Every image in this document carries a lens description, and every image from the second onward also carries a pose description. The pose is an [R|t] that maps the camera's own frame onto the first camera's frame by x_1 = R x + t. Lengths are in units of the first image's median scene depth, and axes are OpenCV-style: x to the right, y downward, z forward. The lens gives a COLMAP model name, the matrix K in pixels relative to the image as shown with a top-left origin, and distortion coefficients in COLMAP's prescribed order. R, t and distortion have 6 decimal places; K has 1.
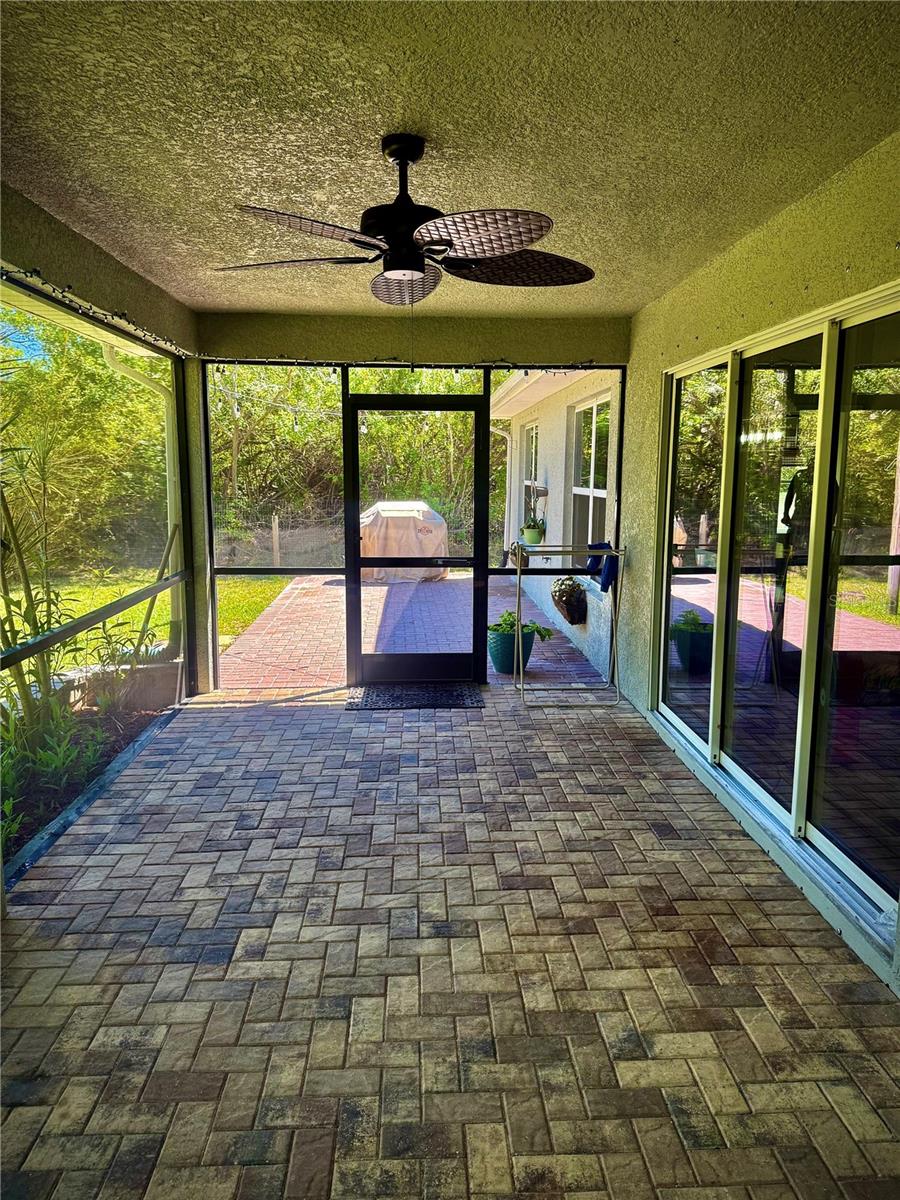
lens RADIAL K [[855.8, 0, 451.5], [0, 855.8, 599.8], [0, 0, 1]] dist [0.059175, -0.073149]
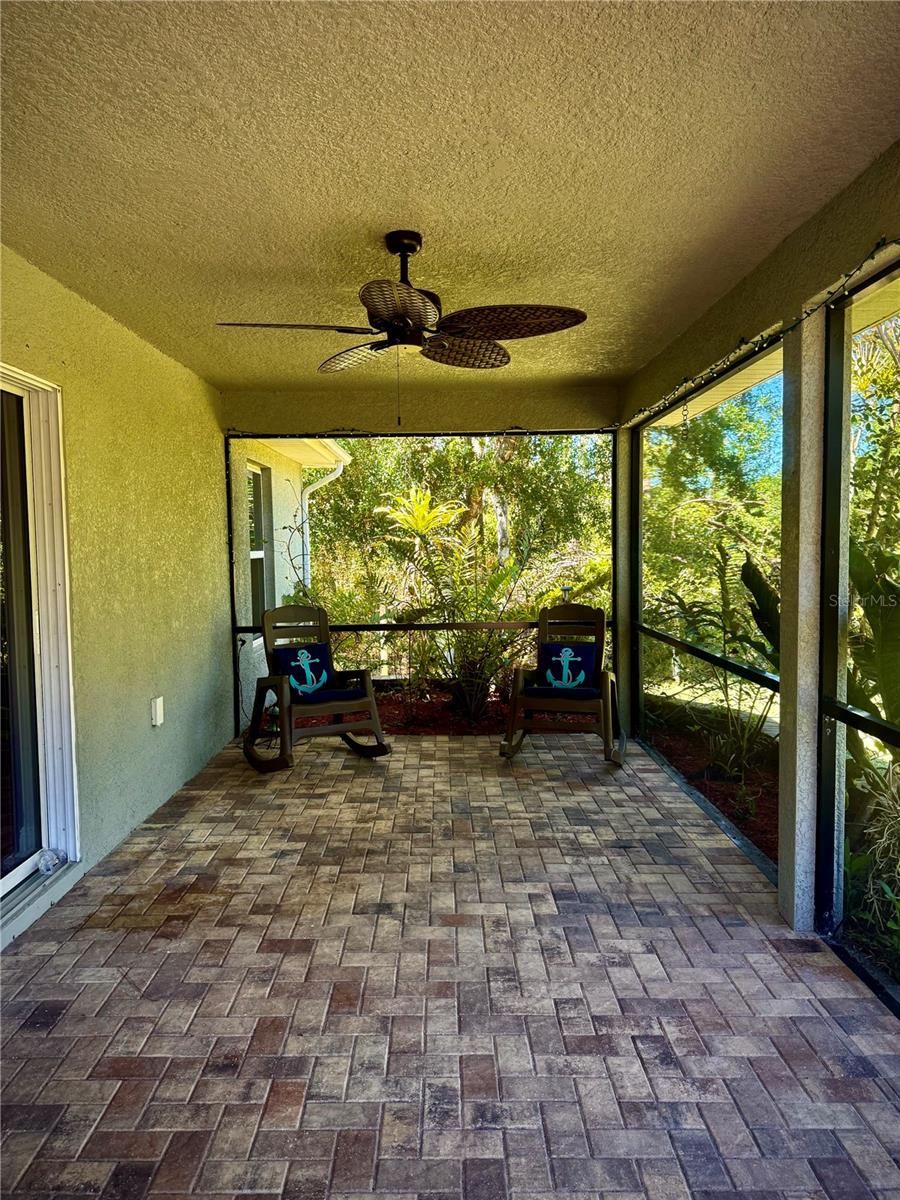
lens RADIAL K [[855.8, 0, 449.4], [0, 855.8, 599.4], [0, 0, 1]] dist [0.059175, -0.073149]
pose [[-0.999372, 0.005601, 0.034985, -0.143861], [0.013060, 0.976131, 0.216790, -0.279427], [-0.032936, 0.217111, -0.975591, 2.083194]]
